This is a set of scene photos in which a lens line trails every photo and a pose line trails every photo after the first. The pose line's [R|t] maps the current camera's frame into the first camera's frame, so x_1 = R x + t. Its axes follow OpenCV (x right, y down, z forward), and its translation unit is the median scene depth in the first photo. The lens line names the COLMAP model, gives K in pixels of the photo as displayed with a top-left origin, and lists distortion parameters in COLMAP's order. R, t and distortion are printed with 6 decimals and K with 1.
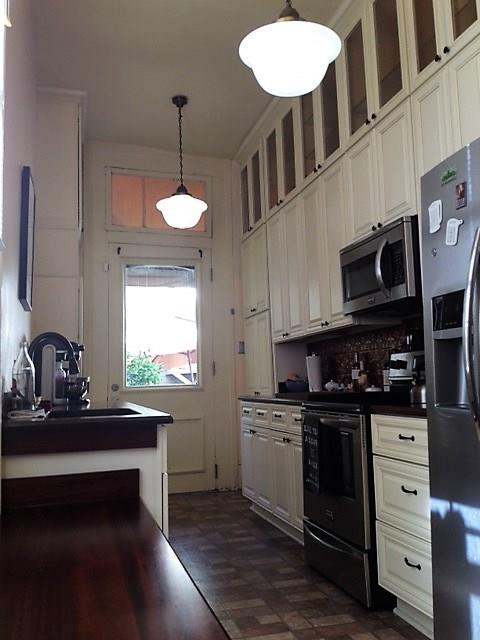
lens RADIAL K [[639.9, 0, 240.4], [0, 639.9, 319.3], [0, 0, 1]] dist [0.015232, 0.000000]
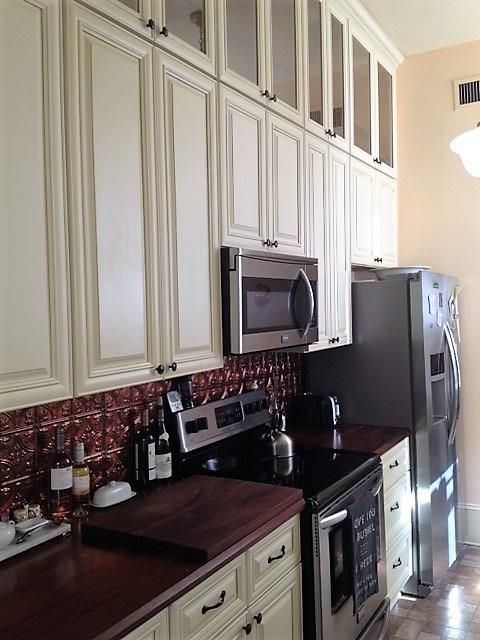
lens RADIAL K [[639.9, 0, 239.8], [0, 639.9, 318.7], [0, 0, 1]] dist [0.015232, 0.000000]
pose [[-0.720459, 0.027928, 0.692935, -0.455820], [-0.030190, 0.996979, -0.071571, 0.004182], [-0.692841, -0.072484, -0.717439, 2.473459]]
